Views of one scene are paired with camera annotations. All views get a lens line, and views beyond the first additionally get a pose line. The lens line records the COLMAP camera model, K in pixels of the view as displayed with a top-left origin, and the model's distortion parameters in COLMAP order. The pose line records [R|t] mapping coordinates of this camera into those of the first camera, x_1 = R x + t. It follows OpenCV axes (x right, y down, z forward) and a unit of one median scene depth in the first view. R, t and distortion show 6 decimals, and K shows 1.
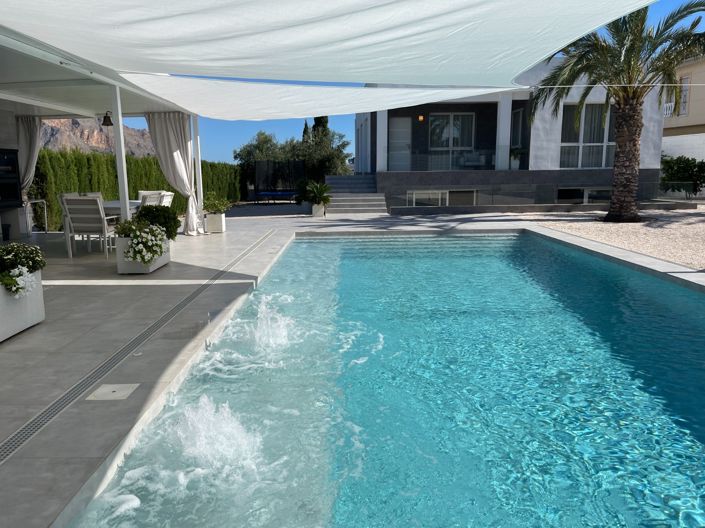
lens RADIAL K [[514.6, 0, 352.5], [0, 514.6, 264.0], [0, 0, 1]] dist [0.001796, -0.001003]
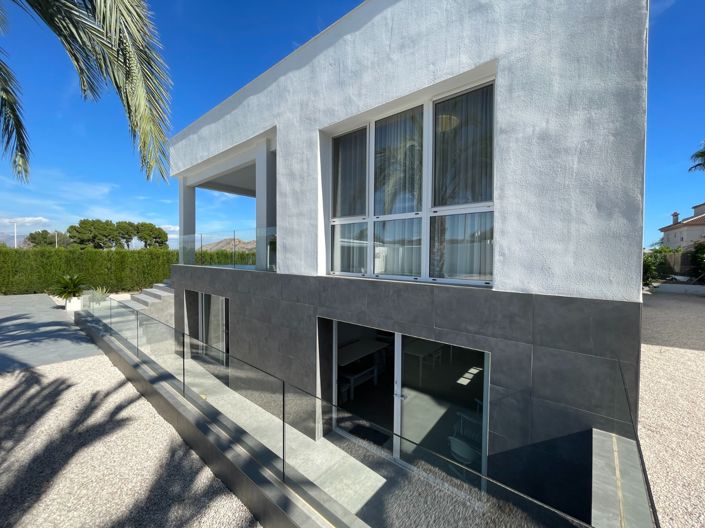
lens RADIAL K [[285.4, 0, 349.7], [0, 285.4, 262.5], [0, 0, 1]] dist [0.000784, 0.000252]
pose [[0.751763, 0.038239, -0.658324, 0.583016], [-0.137215, 0.985537, -0.099445, -0.173373], [0.645000, 0.165090, 0.746137, 0.826722]]
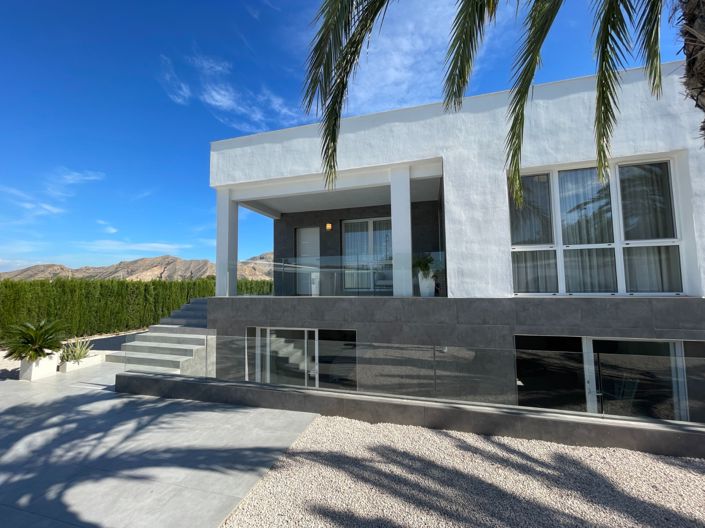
lens RADIAL K [[285.4, 0, 349.7], [0, 285.4, 262.5], [0, 0, 1]] dist [0.000784, 0.000252]
pose [[0.958131, -0.018838, -0.285709, 0.328740], [-0.050929, 0.970709, -0.234797, -0.143131], [0.281763, 0.239517, 0.929108, 0.690894]]
